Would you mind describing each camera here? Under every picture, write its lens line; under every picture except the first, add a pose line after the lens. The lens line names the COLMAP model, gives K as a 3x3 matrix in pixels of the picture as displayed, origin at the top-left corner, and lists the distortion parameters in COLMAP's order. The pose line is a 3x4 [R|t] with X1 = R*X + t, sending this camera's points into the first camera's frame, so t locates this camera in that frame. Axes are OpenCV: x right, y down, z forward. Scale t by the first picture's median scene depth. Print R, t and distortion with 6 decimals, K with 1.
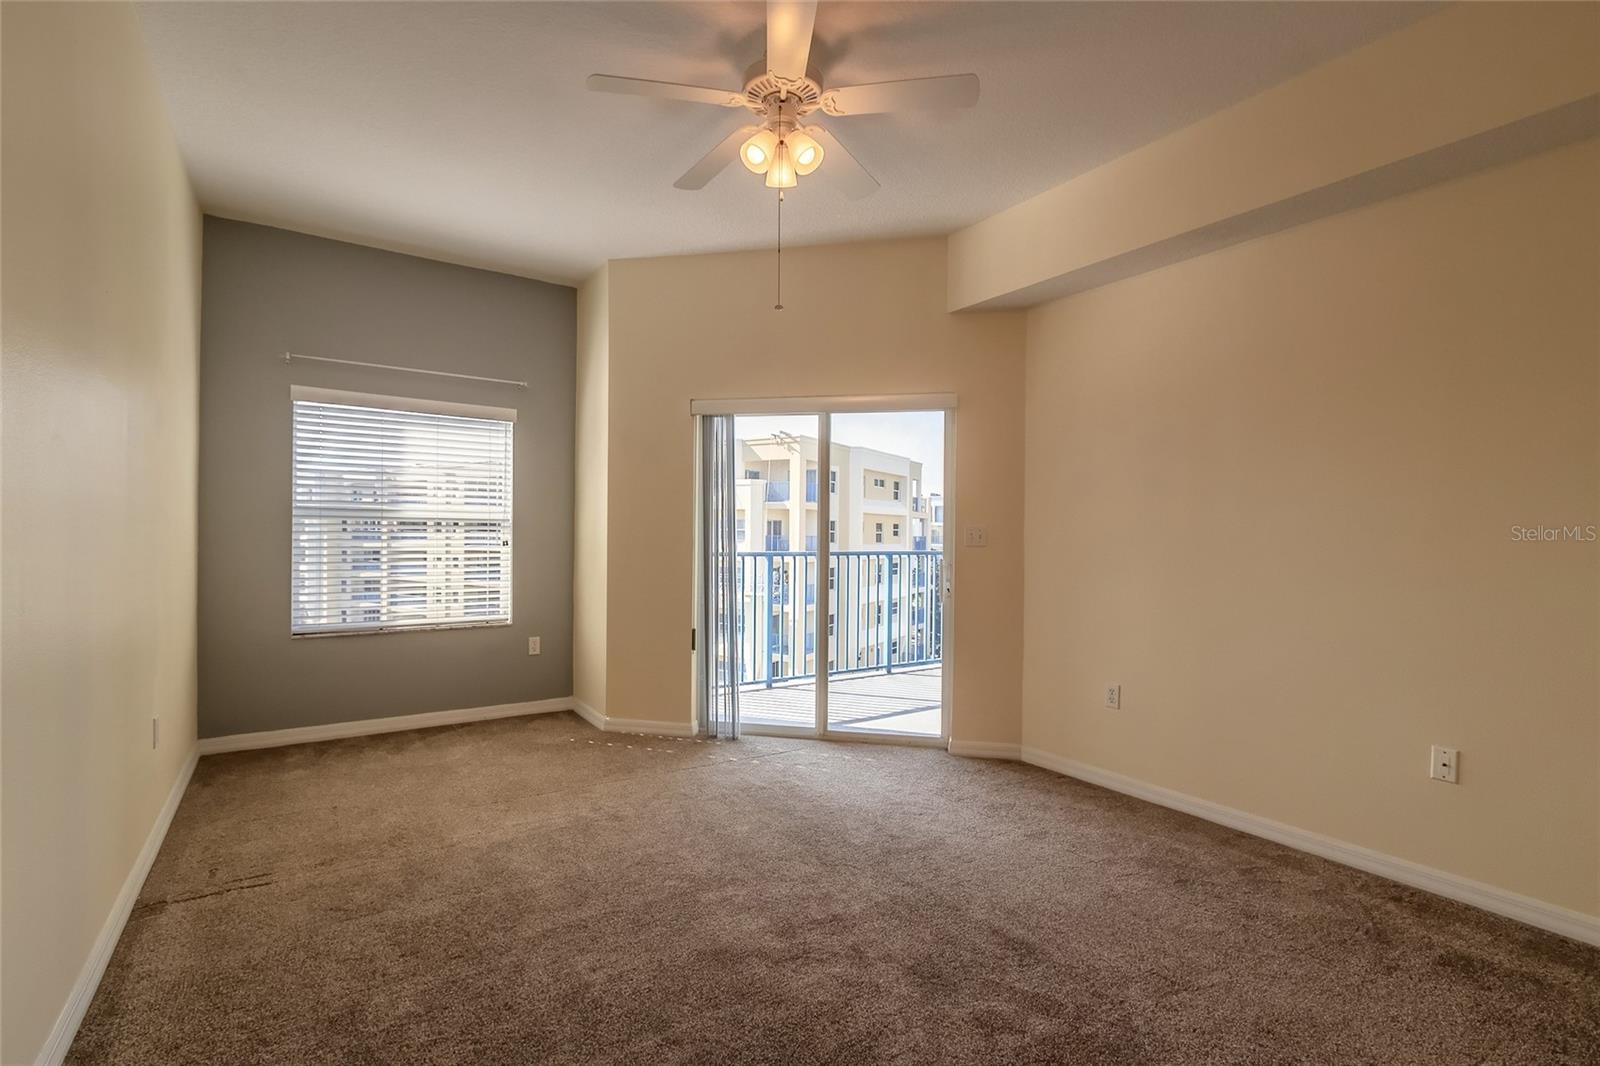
lens RADIAL K [[735.2, 0, 788.0], [0, 735.2, 538.6], [0, 0, 1]] dist [0.002819, -0.002829]
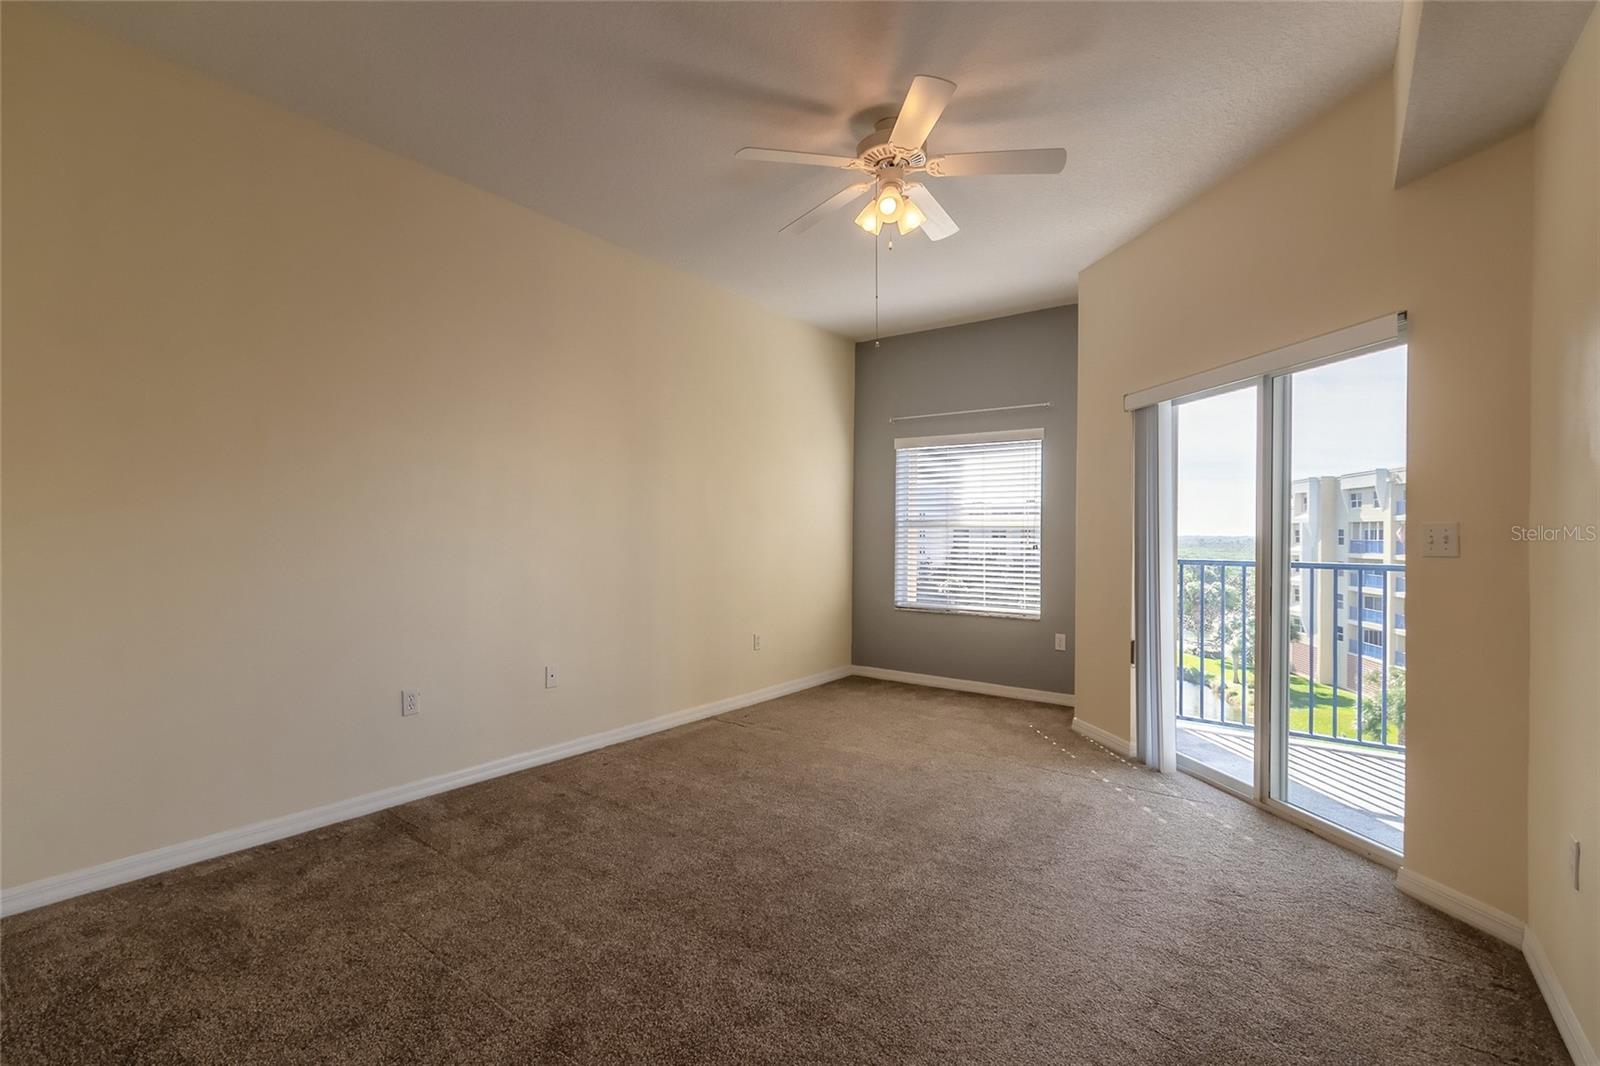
lens RADIAL K [[735.2, 0, 756.6], [0, 735.2, 534.7], [0, 0, 1]] dist [0.002819, -0.002829]
pose [[0.306031, -0.008020, -0.951988, 0.640753], [-0.007666, 0.999911, -0.010888, 0.002846], [0.951991, 0.010630, 0.305943, 0.275335]]
